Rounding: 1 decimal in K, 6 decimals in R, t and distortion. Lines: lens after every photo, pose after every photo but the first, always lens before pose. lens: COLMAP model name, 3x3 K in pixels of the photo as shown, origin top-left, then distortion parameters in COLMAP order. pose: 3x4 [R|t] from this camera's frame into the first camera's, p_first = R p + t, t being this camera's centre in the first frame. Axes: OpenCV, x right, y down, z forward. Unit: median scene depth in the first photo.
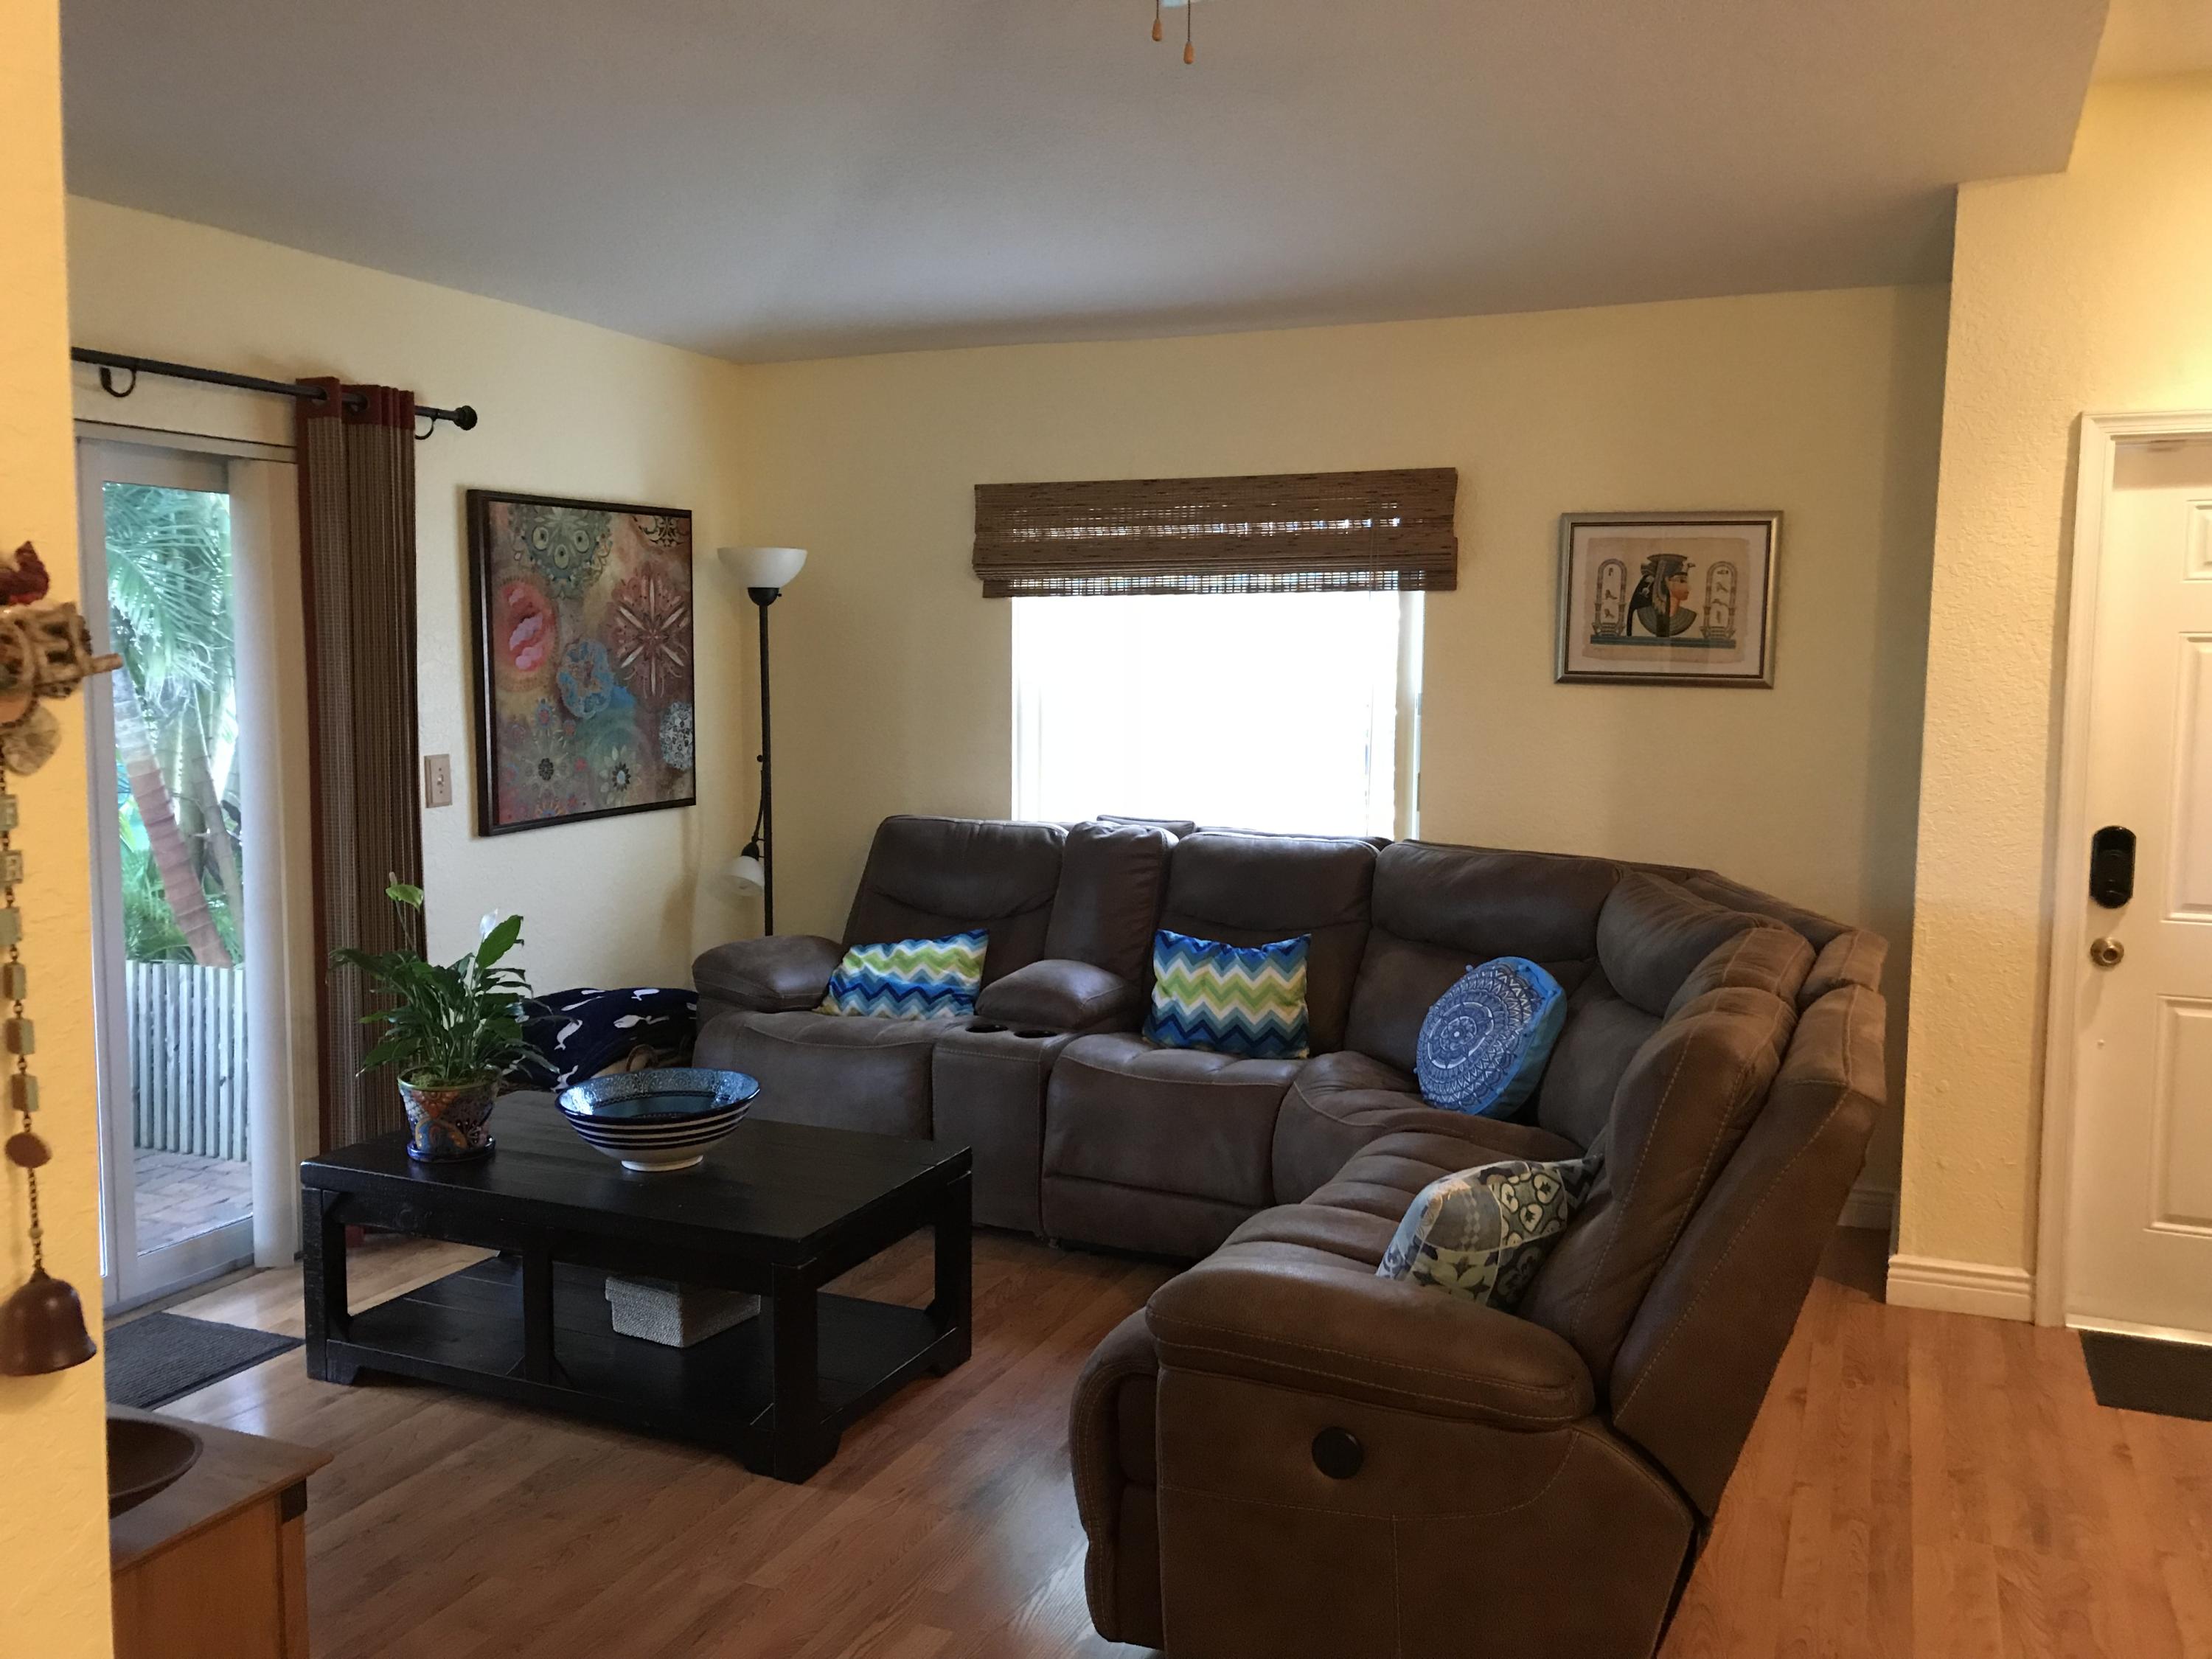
lens RADIAL K [[1811.9, 0, 1104.1], [0, 1811.9, 818.1], [0, 0, 1]] dist [0.046754, -0.036501]
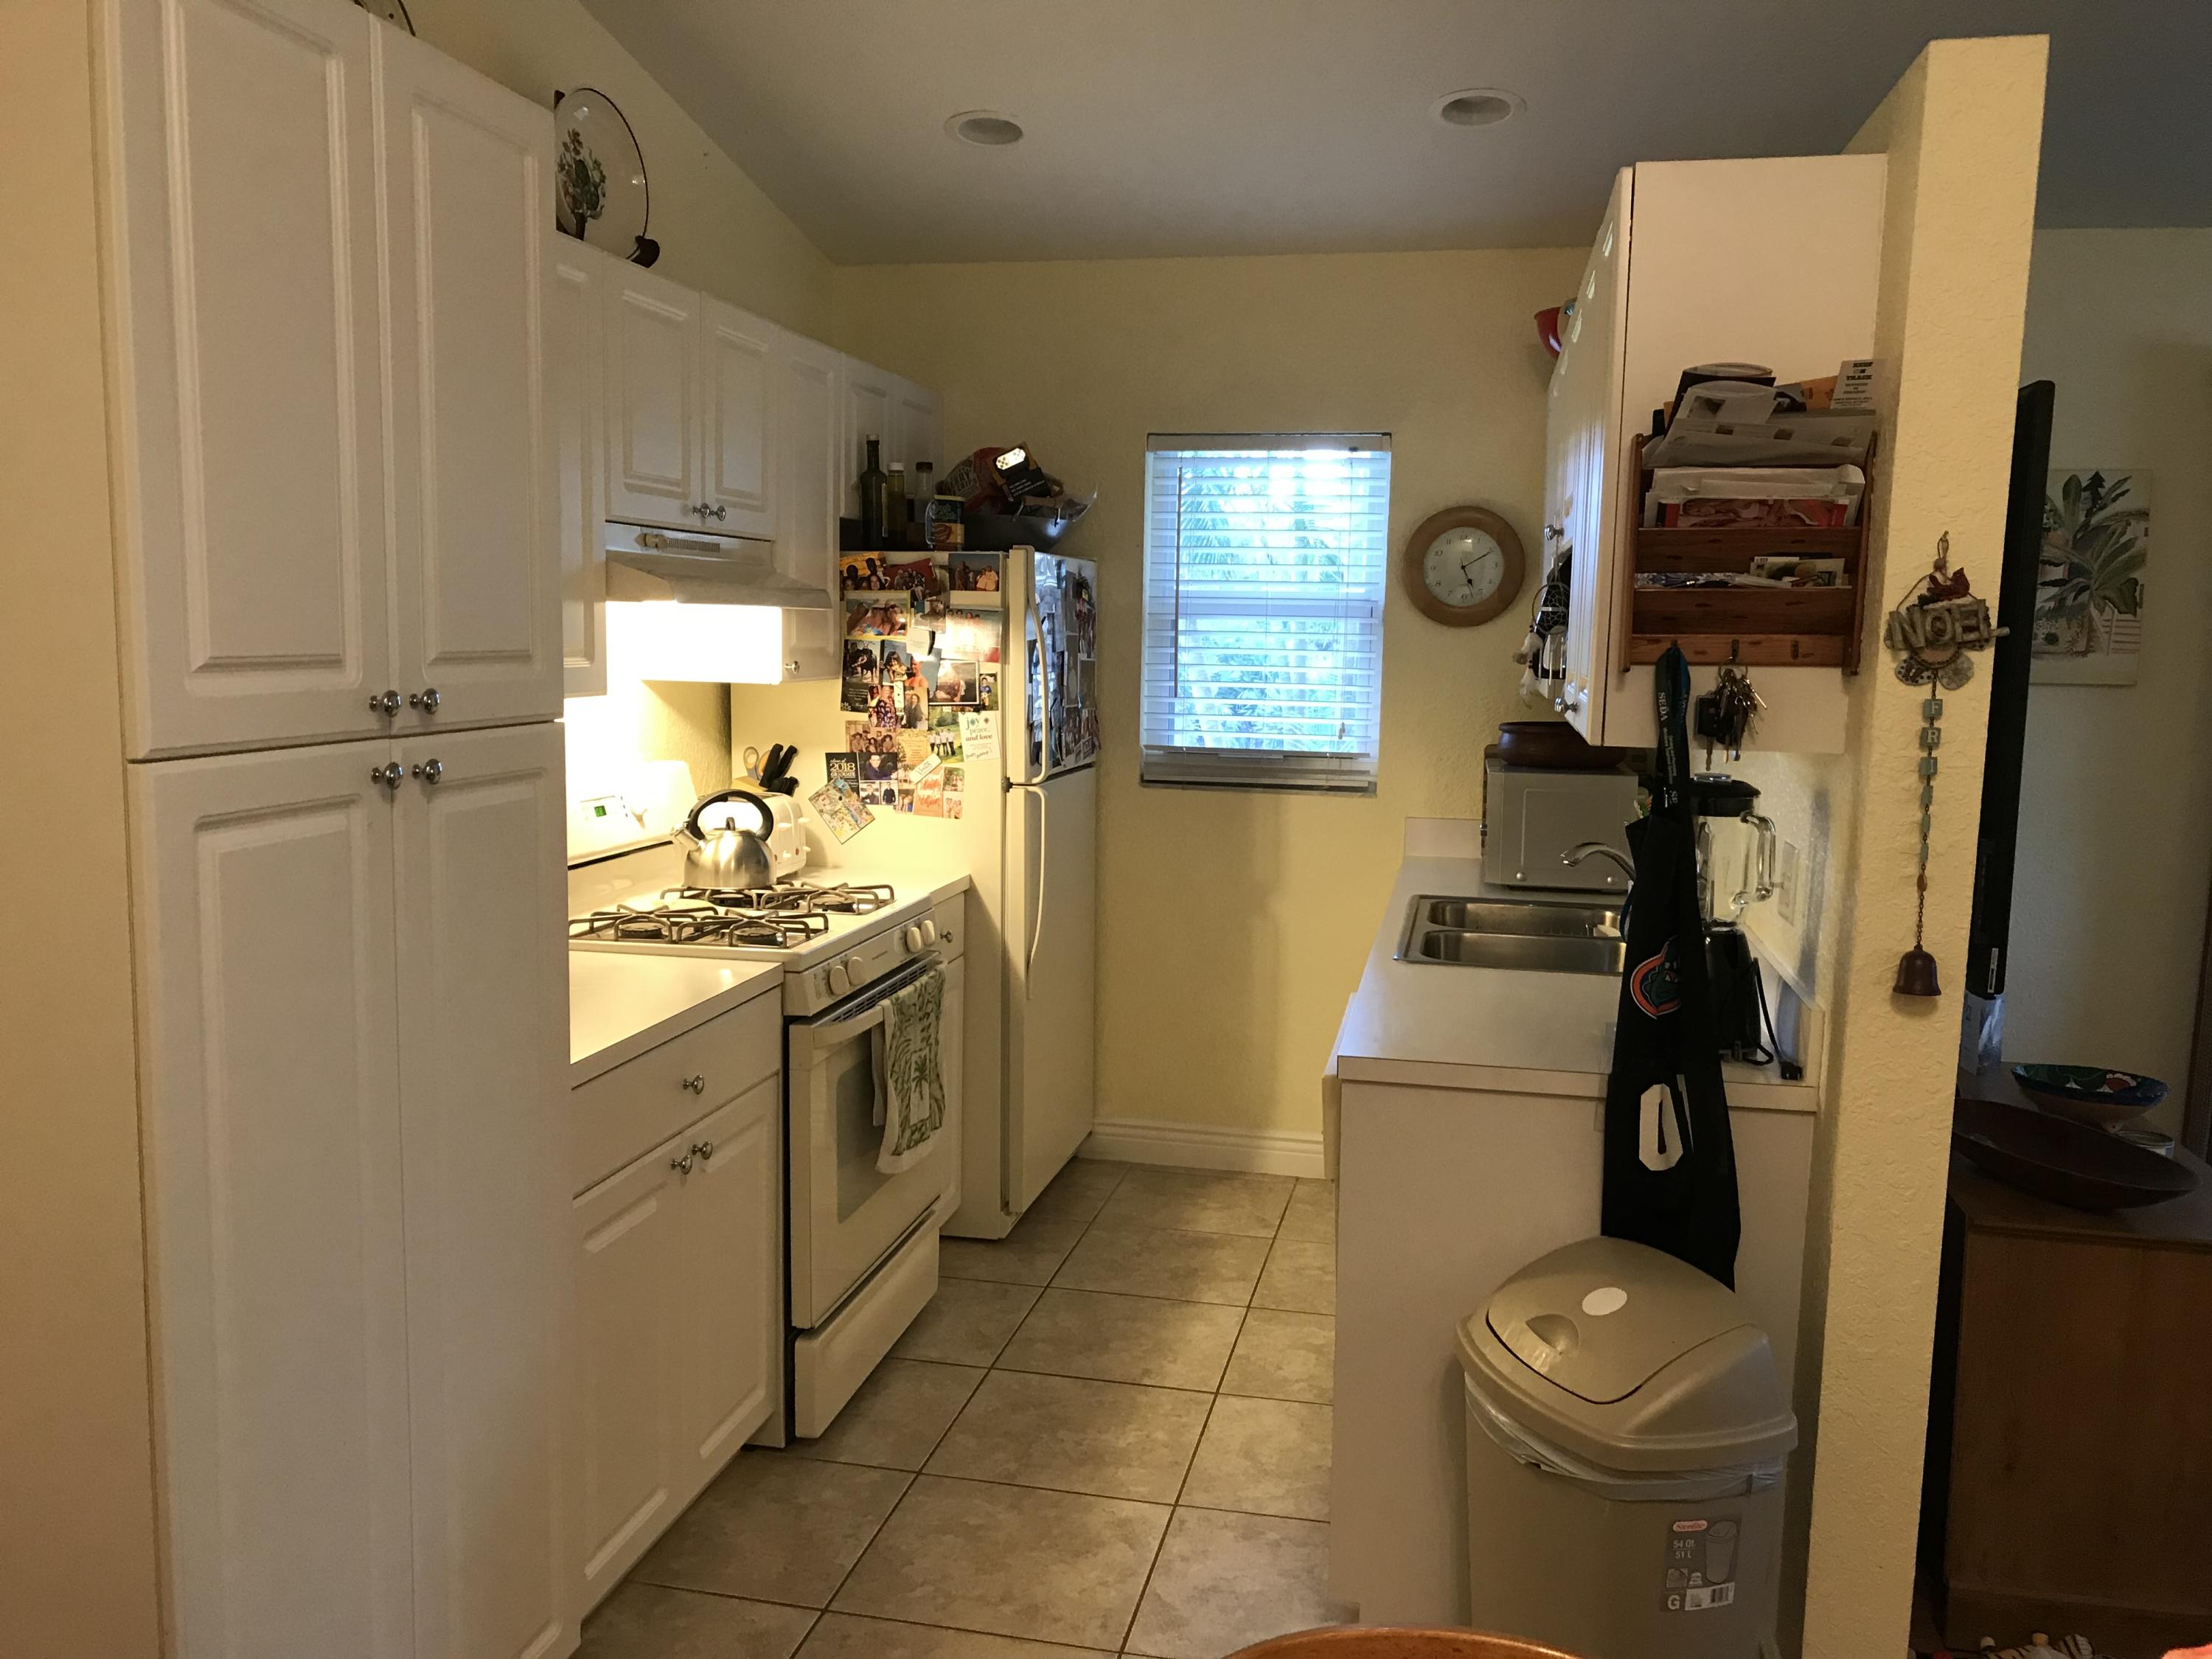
lens RADIAL K [[1811.9, 0, 1102.7], [0, 1811.9, 836.0], [0, 0, 1]] dist [0.046754, -0.036501]
pose [[0.206943, 0.112329, -0.971883, 0.615546], [-0.107584, 0.989975, 0.091512, 0.026865], [0.972420, 0.085621, 0.216953, -0.147702]]
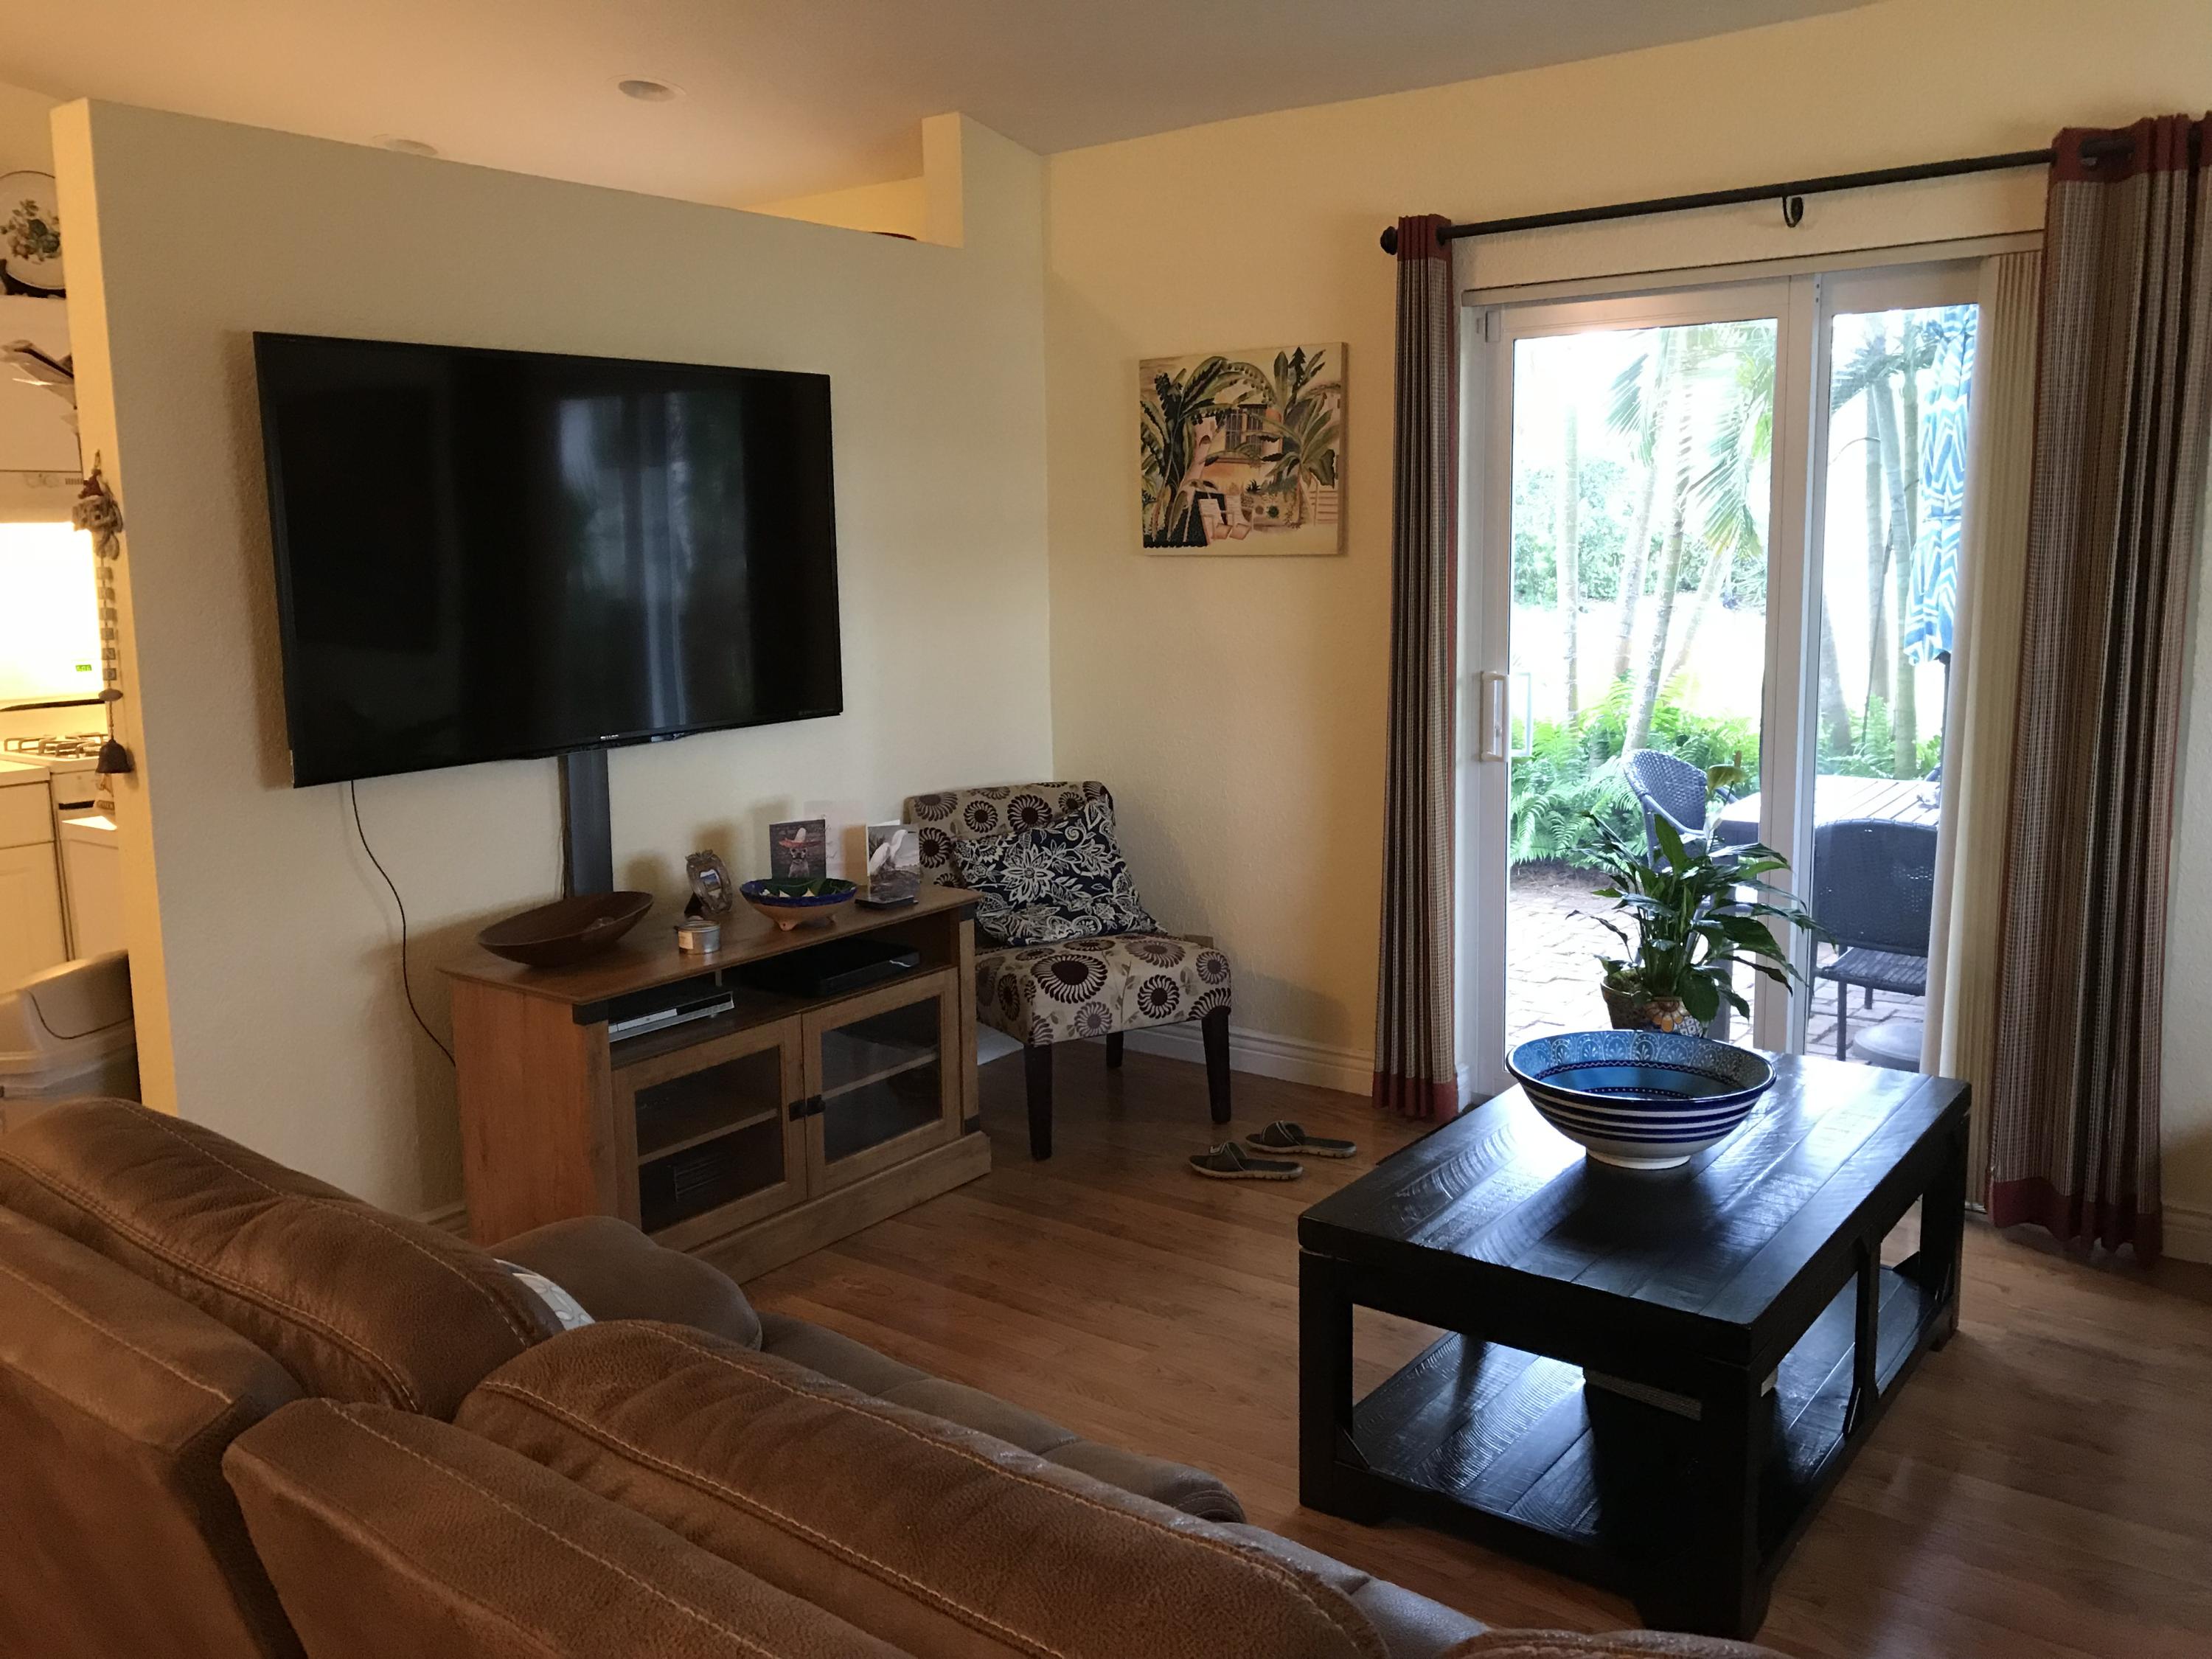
lens RADIAL K [[1811.9, 0, 1103.3], [0, 1811.9, 824.9], [0, 0, 1]] dist [0.046754, -0.036501]
pose [[-0.230436, 0.154628, -0.960723, 0.979821], [-0.074302, 0.981616, 0.175812, -0.125447], [0.970246, 0.111898, -0.214711, 1.712629]]
